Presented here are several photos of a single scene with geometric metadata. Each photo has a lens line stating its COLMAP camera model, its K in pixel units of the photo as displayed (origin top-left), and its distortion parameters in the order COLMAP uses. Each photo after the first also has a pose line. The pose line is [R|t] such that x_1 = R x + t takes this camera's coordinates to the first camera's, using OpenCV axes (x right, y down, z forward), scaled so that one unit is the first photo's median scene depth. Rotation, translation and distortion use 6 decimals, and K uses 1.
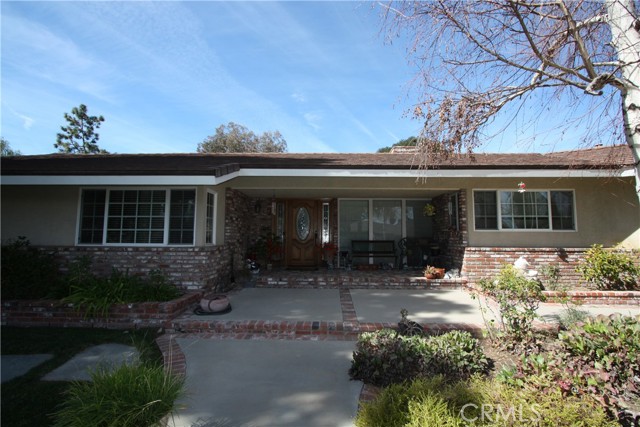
lens RADIAL K [[299.3, 0, 322.0], [0, 299.3, 210.1], [0, 0, 1]] dist [-0.017622, 0.002164]
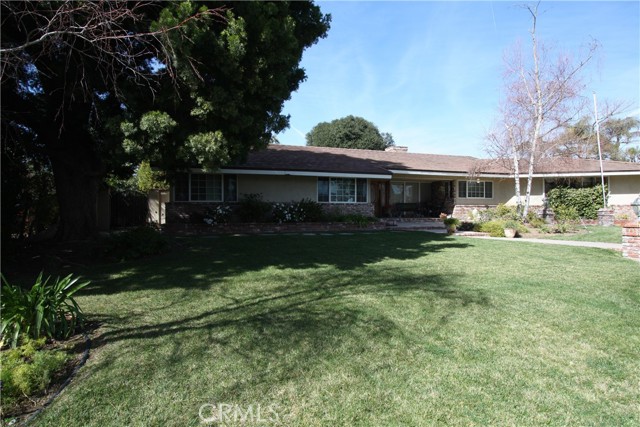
lens RADIAL K [[350.1, 0, 331.4], [0, 350.1, 213.4], [0, 0, 1]] dist [0.015396, 0.001551]
pose [[0.934852, -0.006887, 0.354971, -1.381788], [-0.026457, 0.995681, 0.088994, -0.028769], [-0.354051, -0.092588, 0.930632, -1.209474]]
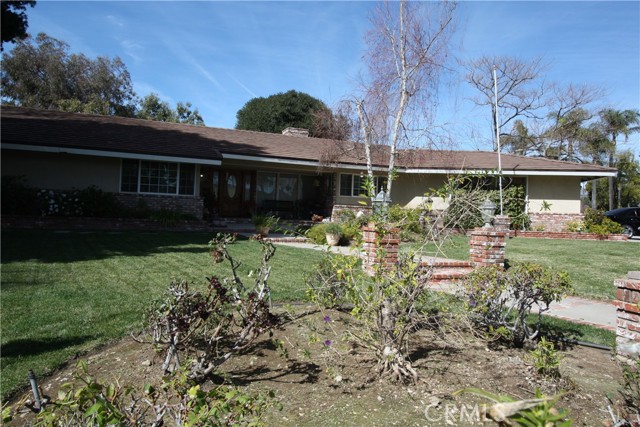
lens RADIAL K [[449.5, 0, 322.5], [0, 449.5, 212.5], [0, 0, 1]] dist [-0.006380, 0.004710]
pose [[0.920349, 0.032672, 0.389731, -0.637865], [-0.067244, 0.994884, 0.075393, -0.029534], [-0.385274, -0.095594, 0.917837, -1.463761]]
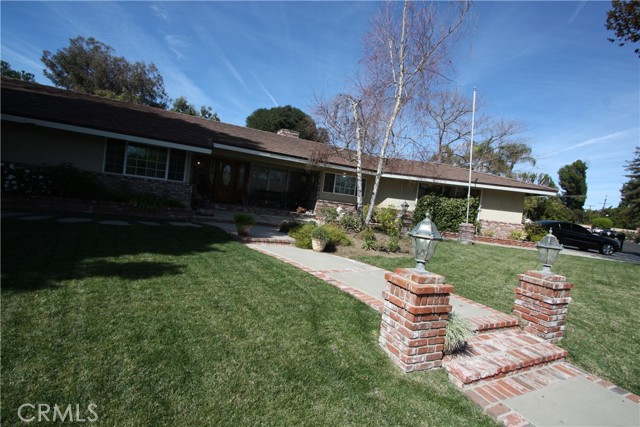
lens RADIAL K [[299.3, 0, 323.6], [0, 299.3, 211.7], [0, 0, 1]] dist [-0.017622, 0.002164]
pose [[0.884742, 0.084820, 0.458298, -0.409363], [-0.156307, 0.980354, 0.120311, -0.046210], [-0.439089, -0.178079, 0.880618, -0.829910]]
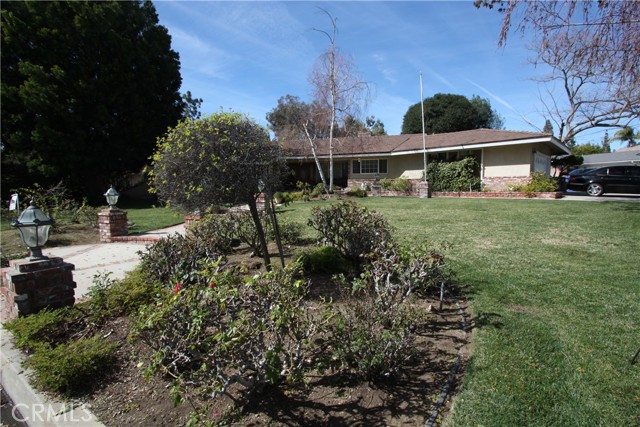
lens RADIAL K [[299.3, 0, 319.1], [0, 299.3, 212.5], [0, 0, 1]] dist [-0.017622, 0.002164]
pose [[0.971117, 0.006850, -0.238504, 0.897071], [0.037194, 0.983023, 0.179675, -0.100943], [0.235685, -0.183356, 0.954376, -1.983357]]
